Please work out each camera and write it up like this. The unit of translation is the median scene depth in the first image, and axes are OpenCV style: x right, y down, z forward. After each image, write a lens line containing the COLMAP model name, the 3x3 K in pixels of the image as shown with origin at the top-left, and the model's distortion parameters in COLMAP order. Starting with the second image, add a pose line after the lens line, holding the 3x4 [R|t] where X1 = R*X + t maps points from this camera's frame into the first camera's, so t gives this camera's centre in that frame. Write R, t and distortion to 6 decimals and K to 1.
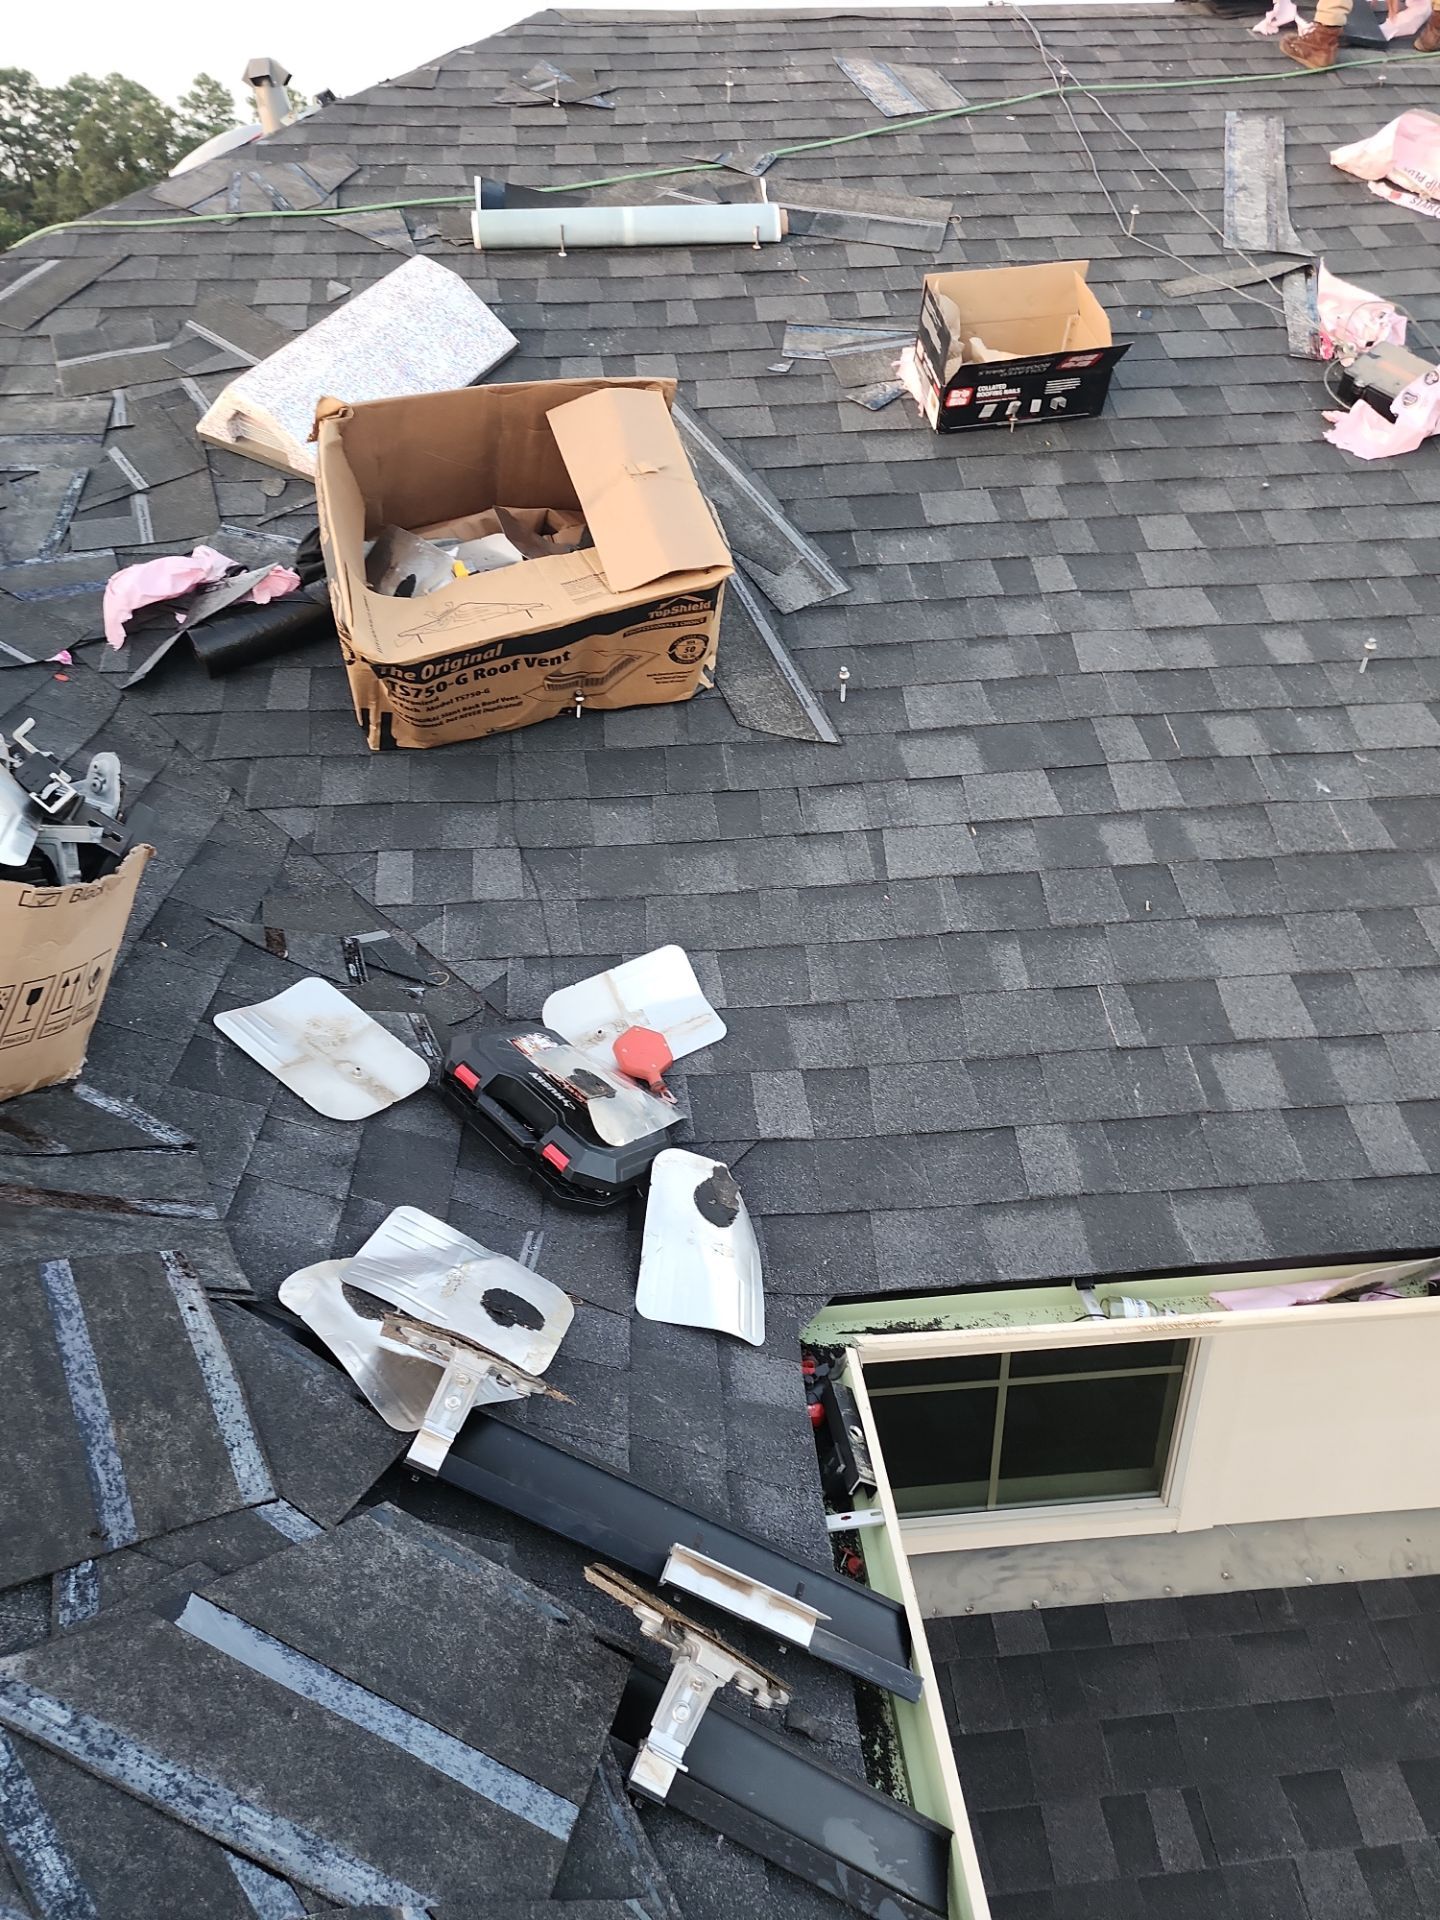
lens RADIAL K [[1219.3, 0, 725.1], [0, 1219.3, 966.4], [0, 0, 1]] dist [0.053171, -0.048192]
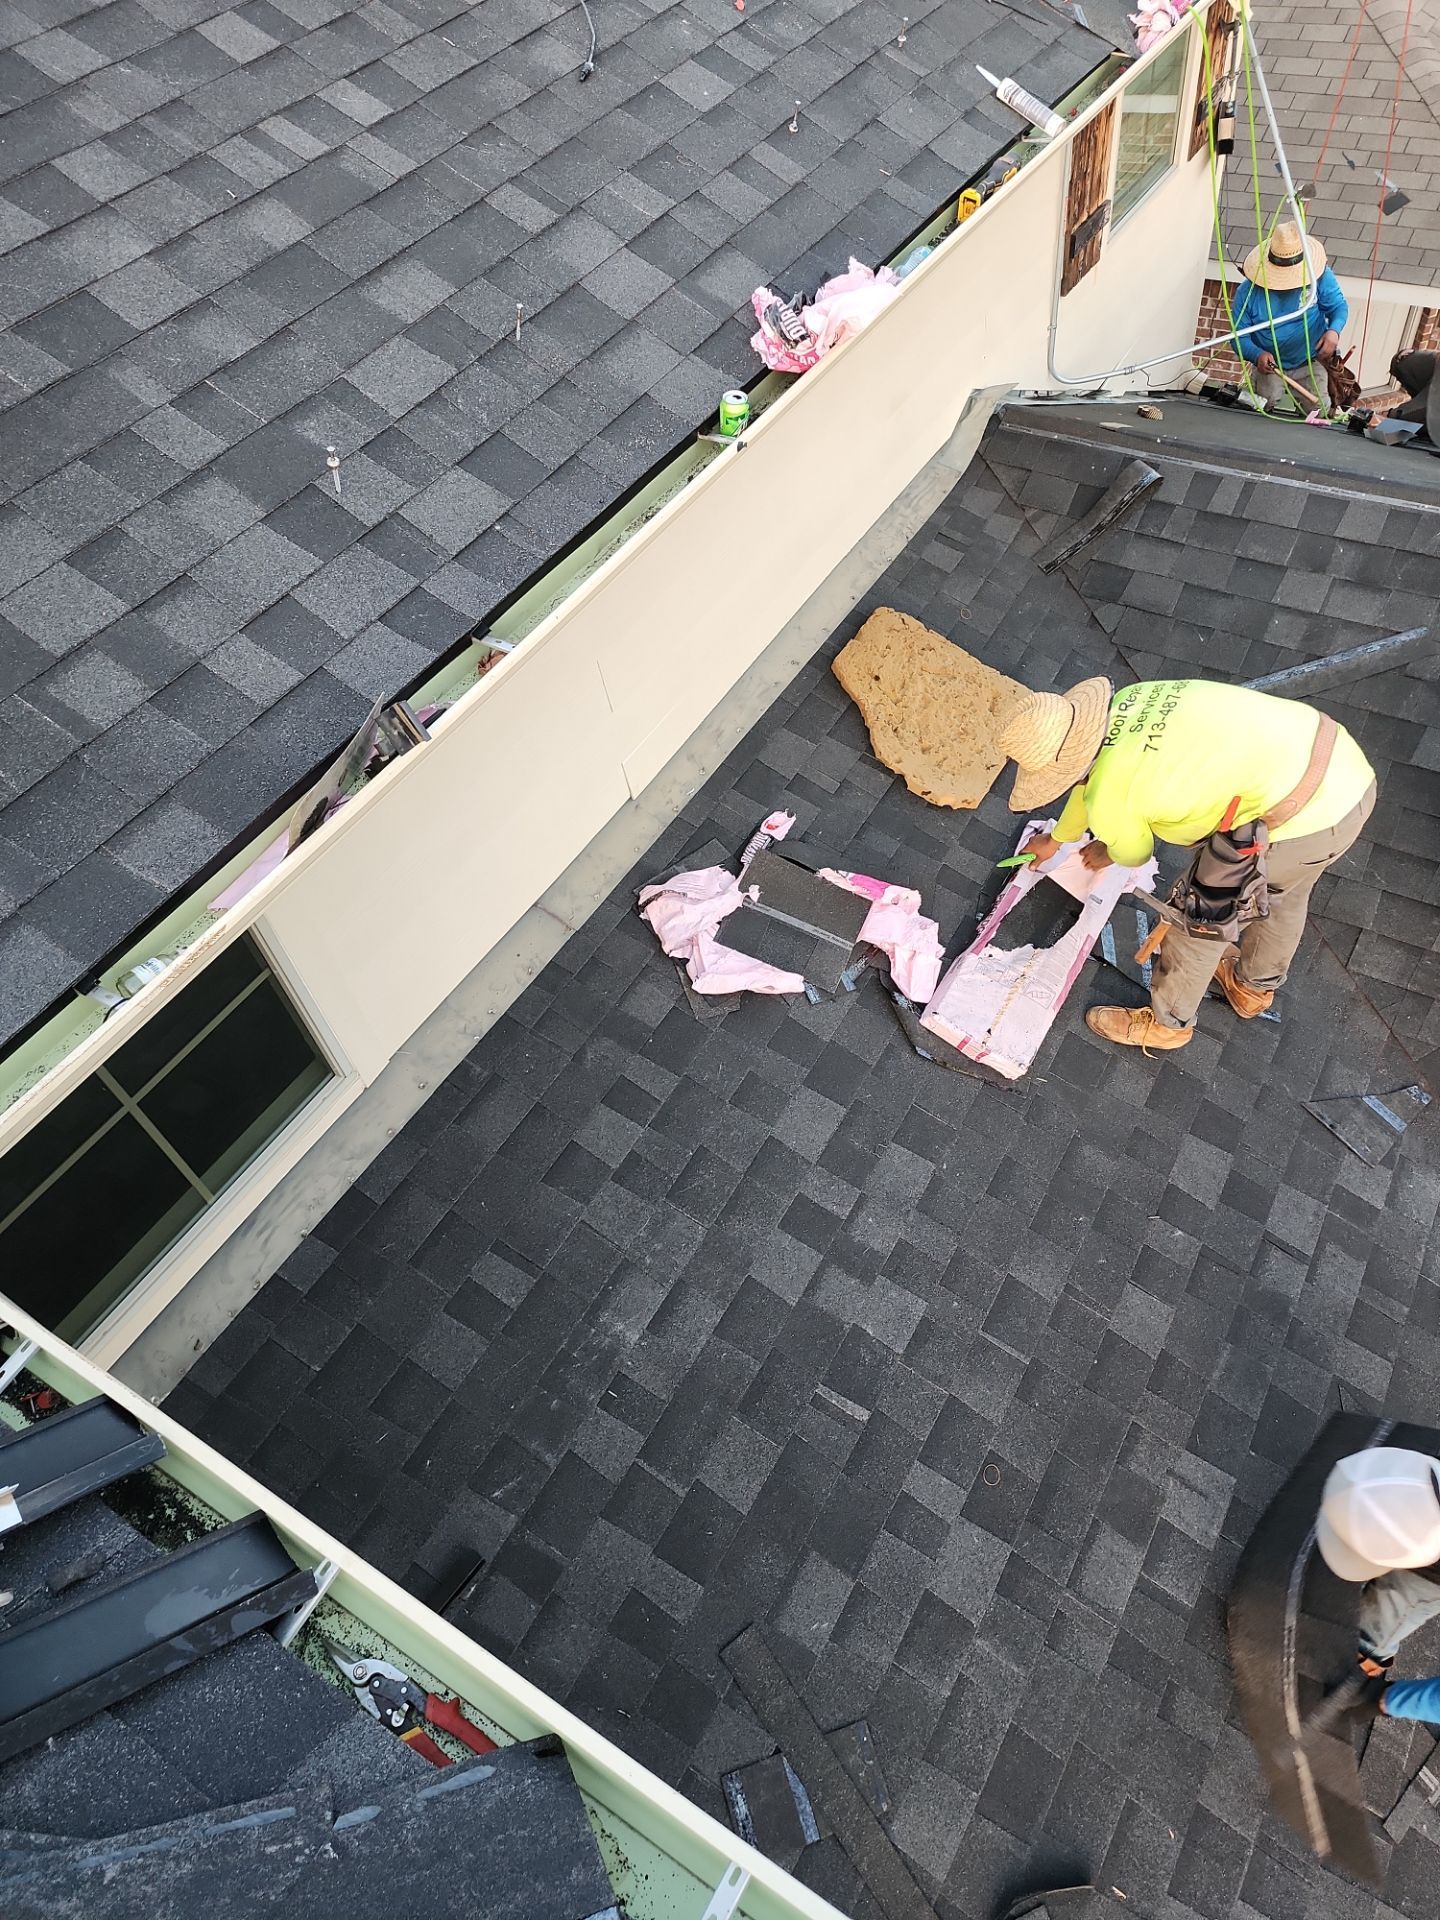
lens RADIAL K [[1219.3, 0, 720.4], [0, 1219.3, 963.4], [0, 0, 1]] dist [0.053171, -0.048192]
pose [[0.598744, -0.641627, 0.479395, 0.136844], [0.458723, 0.765360, 0.451439, 0.046272], [-0.656565, -0.050387, 0.752584, 0.007253]]
